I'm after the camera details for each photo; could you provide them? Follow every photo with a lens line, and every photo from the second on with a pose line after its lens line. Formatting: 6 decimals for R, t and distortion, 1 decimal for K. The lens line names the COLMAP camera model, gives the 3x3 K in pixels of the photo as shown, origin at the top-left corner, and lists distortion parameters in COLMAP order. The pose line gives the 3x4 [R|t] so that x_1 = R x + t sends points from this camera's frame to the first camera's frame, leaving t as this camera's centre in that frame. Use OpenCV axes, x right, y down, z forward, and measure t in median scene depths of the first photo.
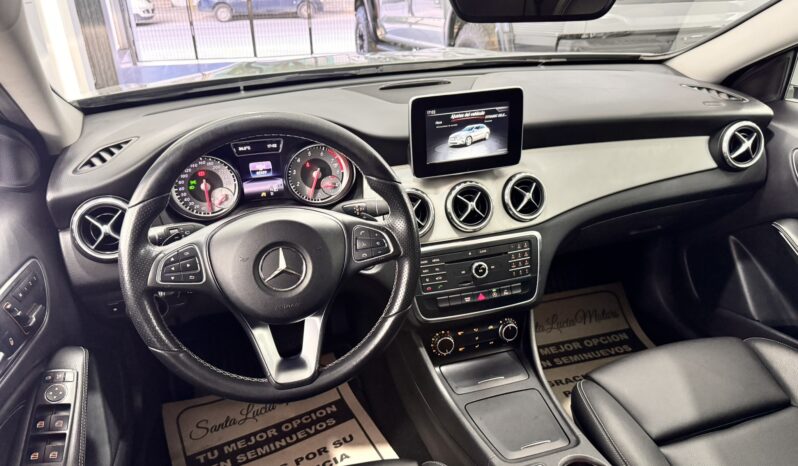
lens RADIAL K [[568.8, 0, 398.7], [0, 568.8, 228.6], [0, 0, 1]] dist [0.021606, 0.001660]
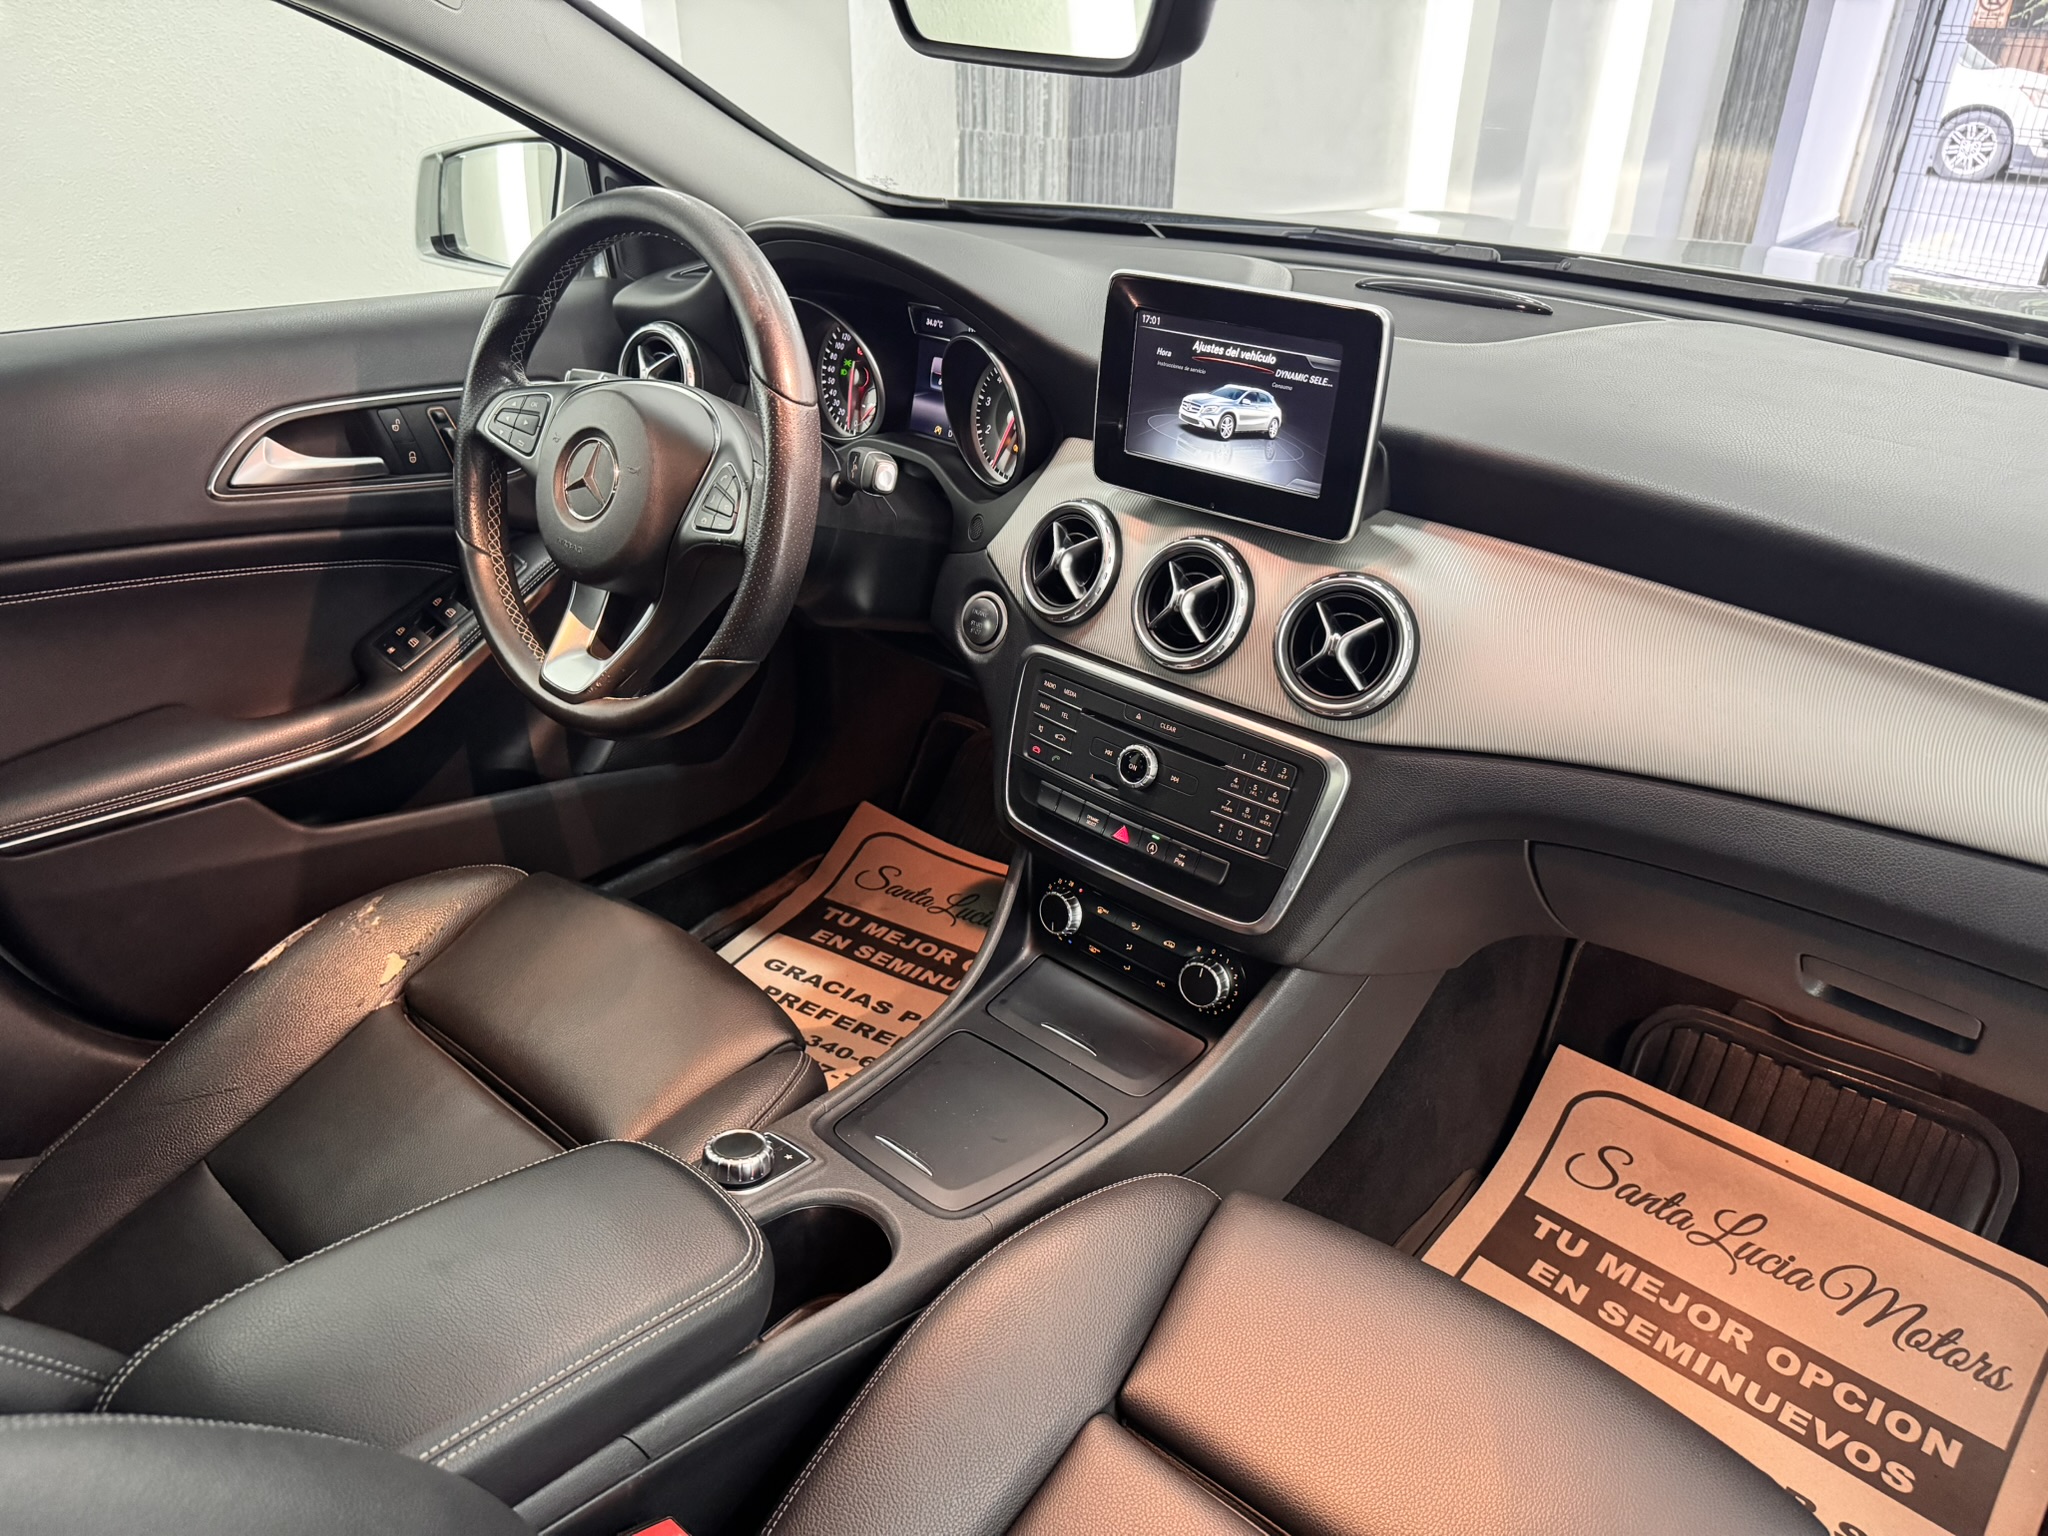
lens RADIAL K [[1448.4, 0, 1016.6], [0, 1448.4, 781.0], [0, 0, 1]] dist [0.047134, -0.057800]
pose [[0.546125, 0.434878, -0.715980, 0.788772], [-0.396141, 0.887159, 0.236688, -0.114497], [0.738119, 0.154368, 0.656773, 0.302655]]
